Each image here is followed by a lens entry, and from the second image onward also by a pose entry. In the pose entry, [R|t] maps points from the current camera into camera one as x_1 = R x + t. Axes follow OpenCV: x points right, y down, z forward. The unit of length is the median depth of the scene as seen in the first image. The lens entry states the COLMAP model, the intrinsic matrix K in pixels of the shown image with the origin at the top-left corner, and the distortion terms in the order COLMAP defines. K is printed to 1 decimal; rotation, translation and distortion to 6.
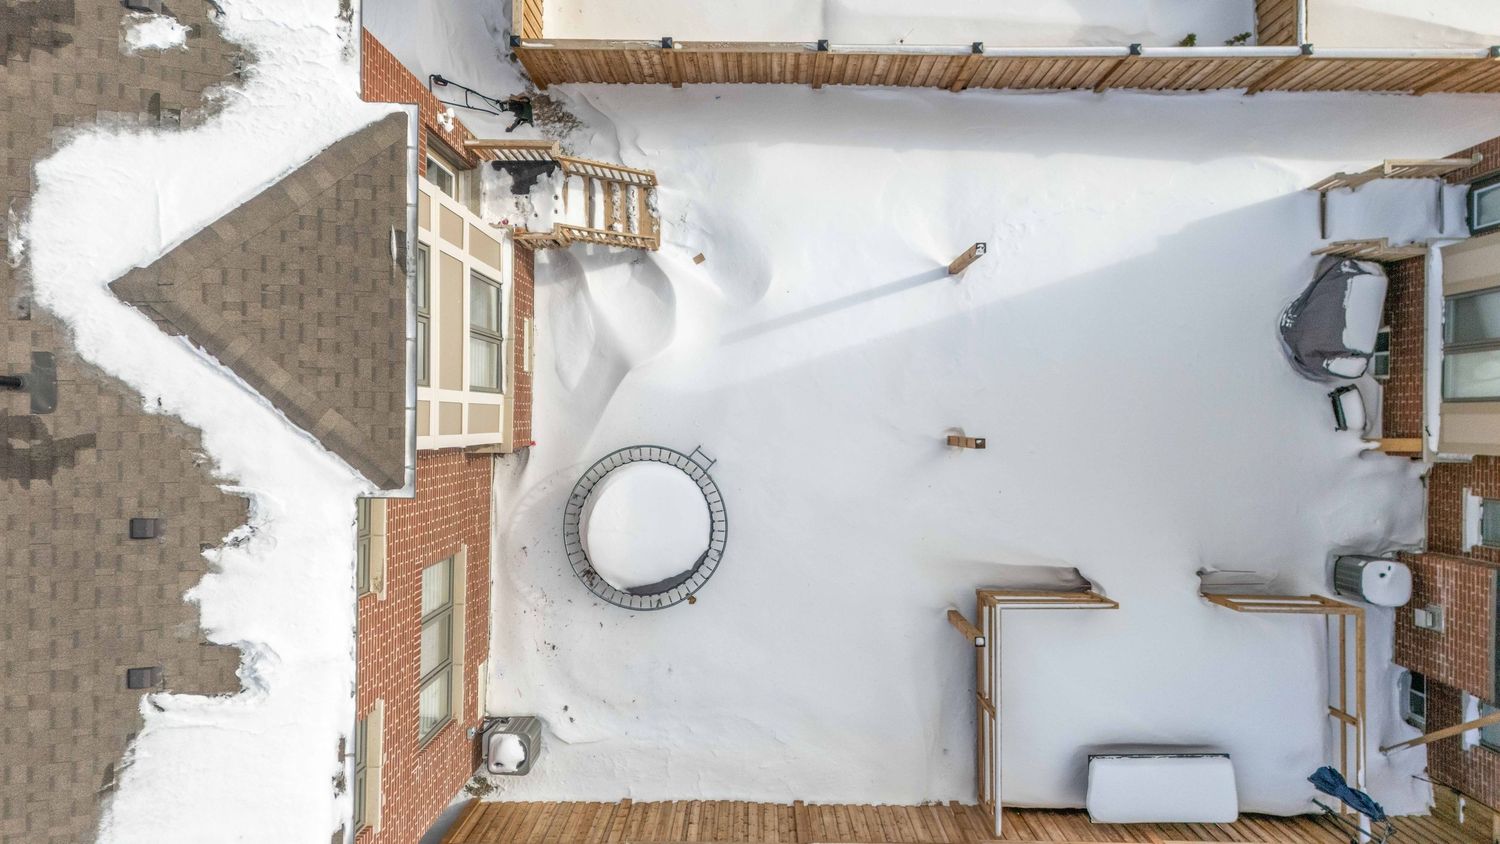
lens RADIAL K [[1098.2, 0, 750.9], [0, 1098.2, 419.4], [0, 0, 1]] dist [0.077779, -0.069865]
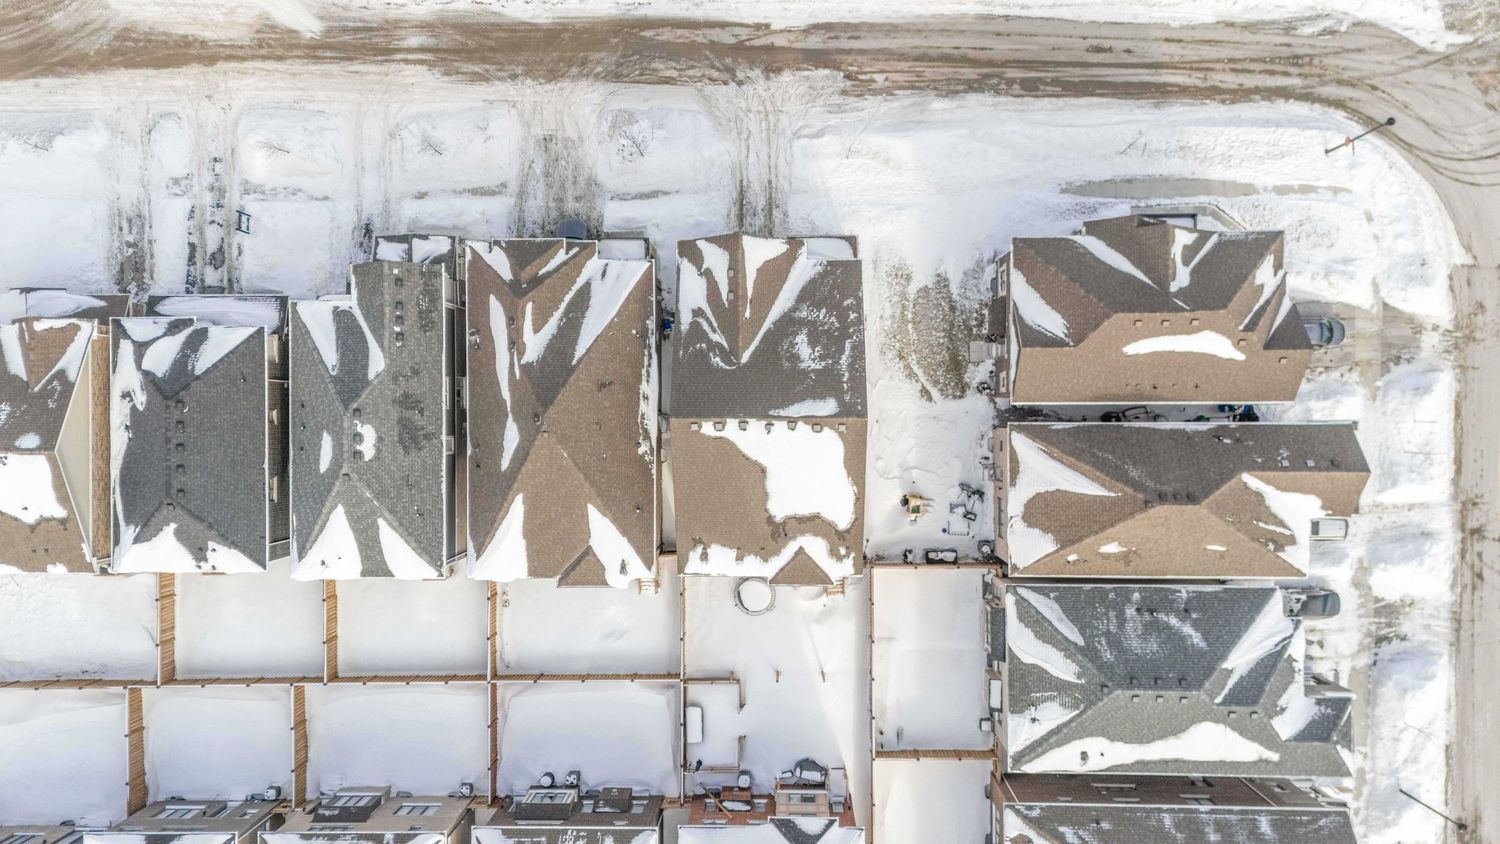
lens RADIAL K [[1106.7, 0, 748.3], [0, 1106.7, 420.0], [0, 0, 1]] dist [0.083461, -0.080062]
pose [[0.013890, 0.999838, 0.011429, -0.775055], [-0.999271, 0.013474, 0.035716, -0.029712], [0.035556, -0.011917, 0.999297, -2.985243]]
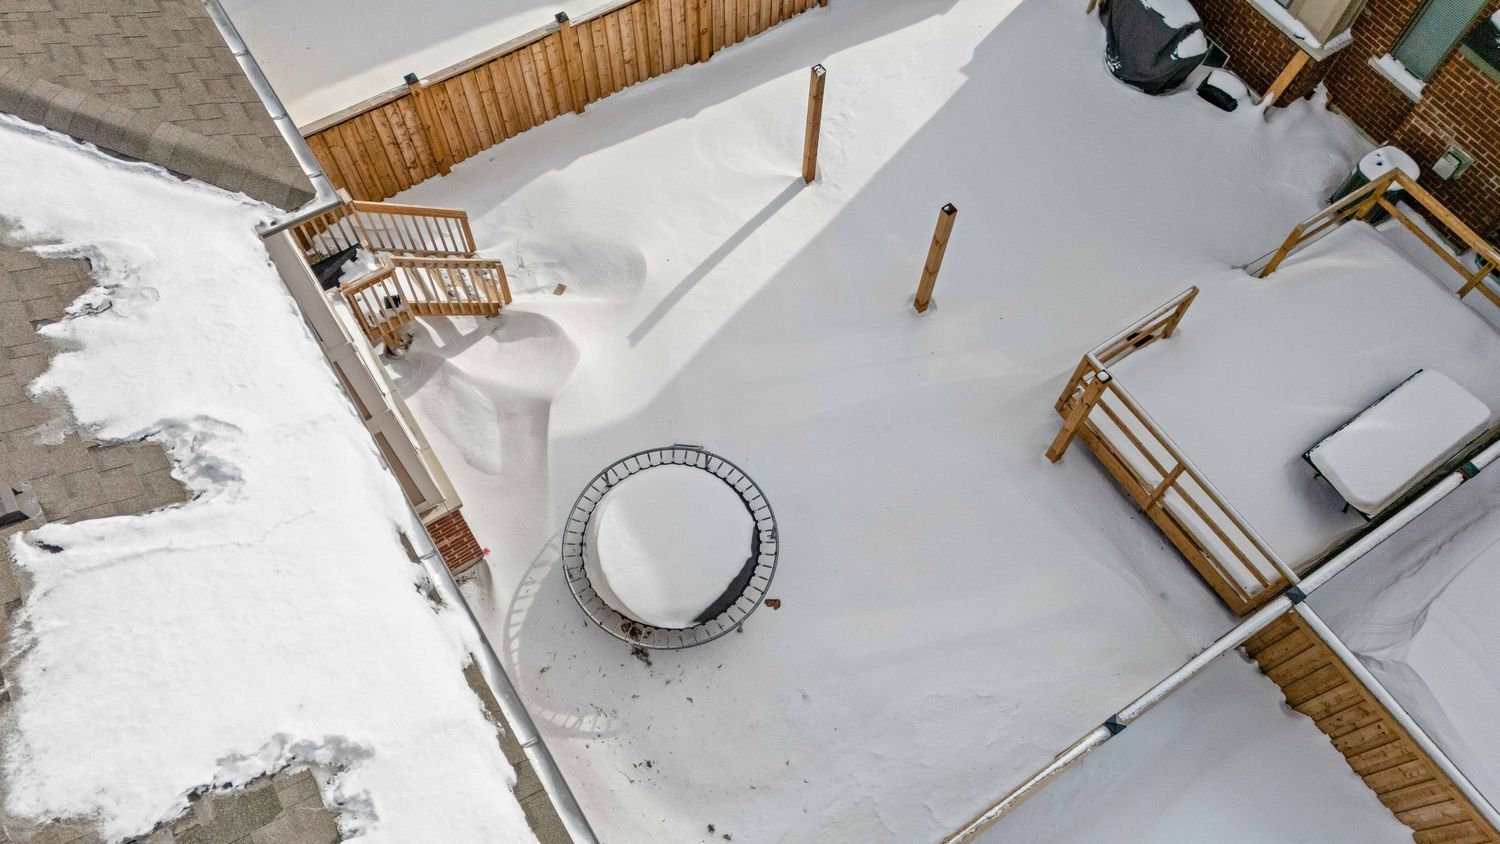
lens RADIAL K [[1098.2, 0, 750.9], [0, 1098.2, 419.4], [0, 0, 1]] dist [0.077779, -0.069865]
pose [[0.831949, -0.484620, 0.270195, -0.214189], [0.554395, 0.745810, -0.369342, 0.346670], [-0.022524, 0.457068, 0.889147, 0.286952]]
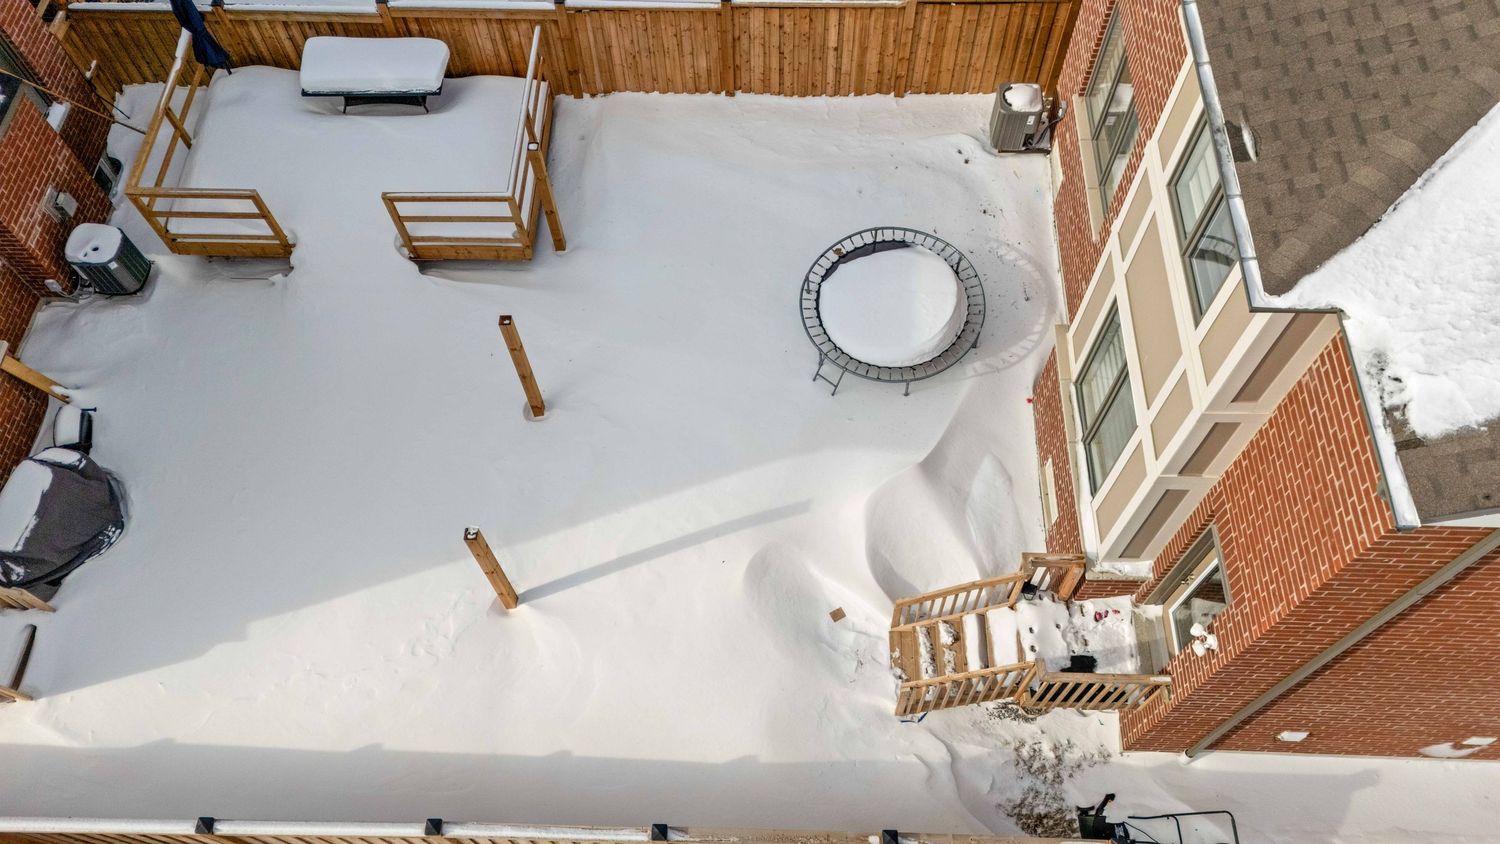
lens RADIAL K [[1098.2, 0, 750.9], [0, 1098.2, 419.4], [0, 0, 1]] dist [0.077779, -0.069865]
pose [[-0.999543, -0.007568, 0.029262, -0.008183], [0.021054, -0.868954, 0.494446, -0.428864], [0.021685, 0.494836, 0.868716, 0.271551]]
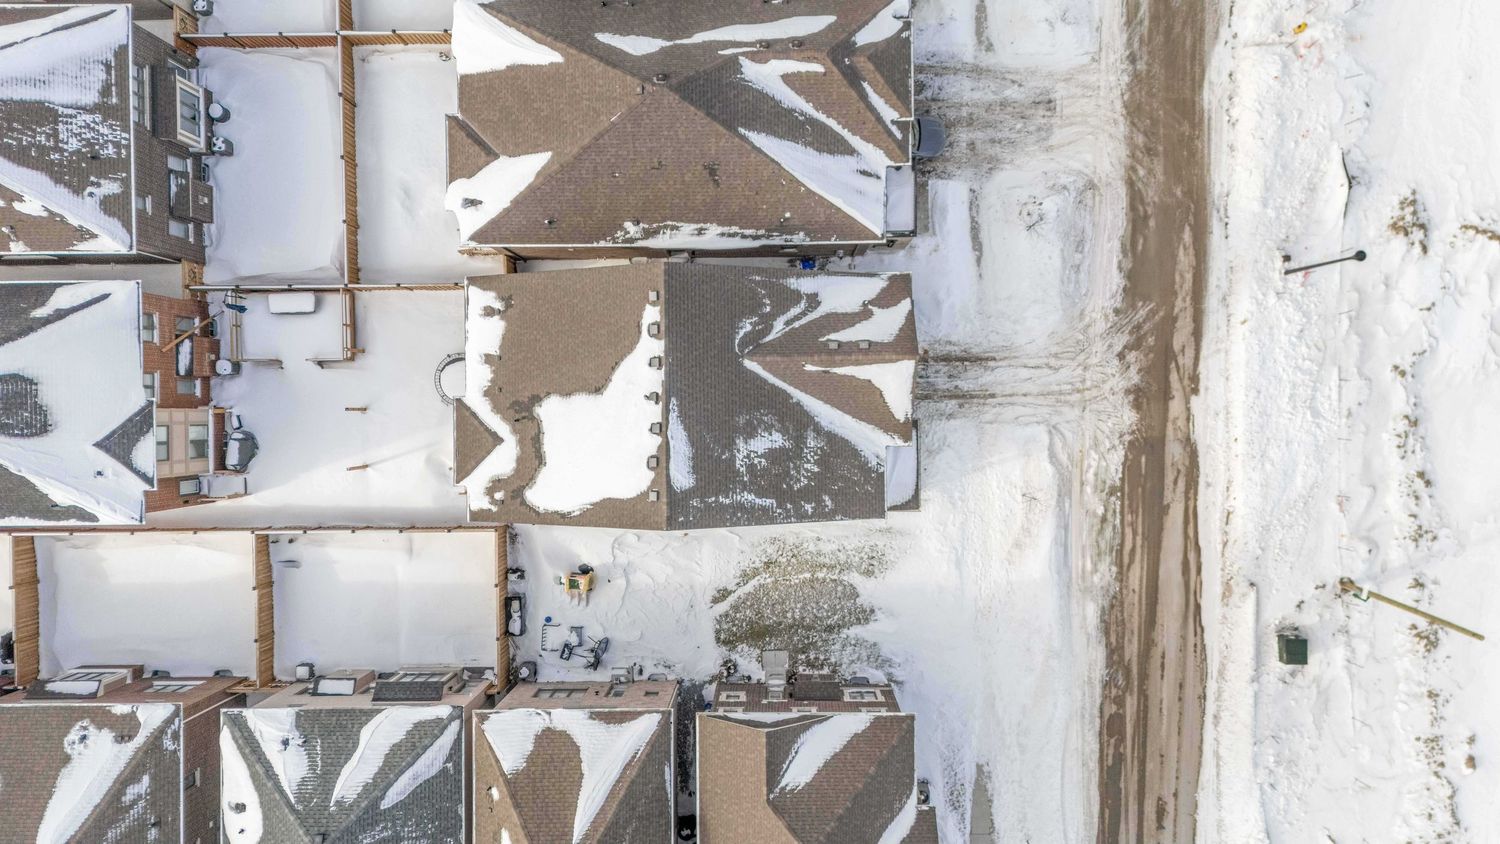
lens RADIAL K [[1098.2, 0, 750.9], [0, 1098.2, 419.4], [0, 0, 1]] dist [0.077779, -0.069865]
pose [[-0.999192, 0.018727, 0.035565, -1.020023], [-0.018925, -0.999807, -0.005244, -0.012813], [0.035460, -0.005913, 0.999354, -2.074249]]
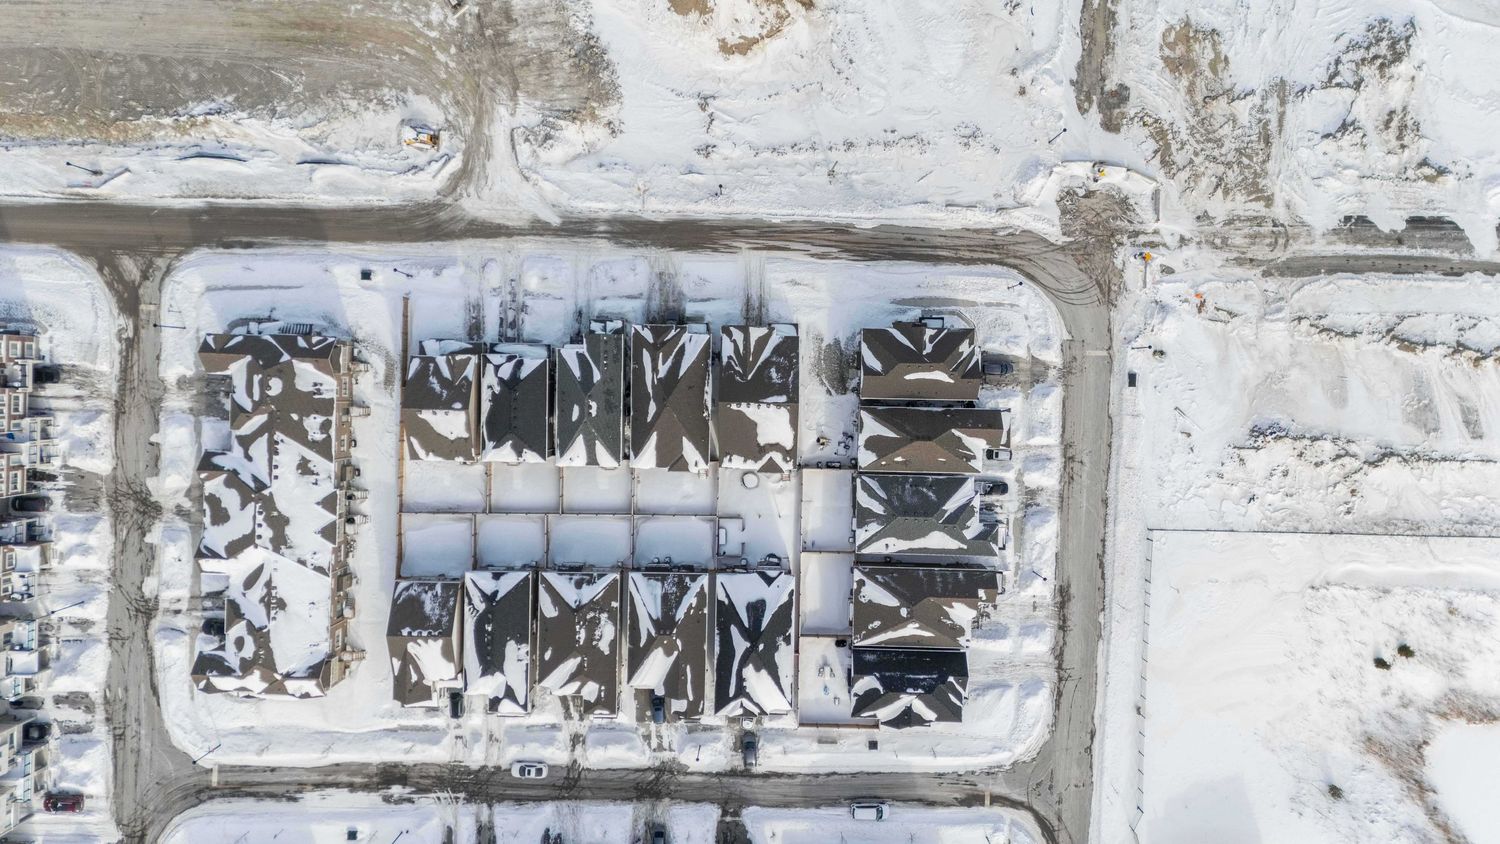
lens RADIAL K [[1098.2, 0, 750.9], [0, 1098.2, 419.4], [0, 0, 1]] dist [0.077779, -0.069865]
pose [[-0.007448, 0.999129, 0.041052, -0.953700], [-0.999848, -0.008088, 0.015451, -0.039932], [0.015769, -0.040931, 0.999038, -7.833984]]
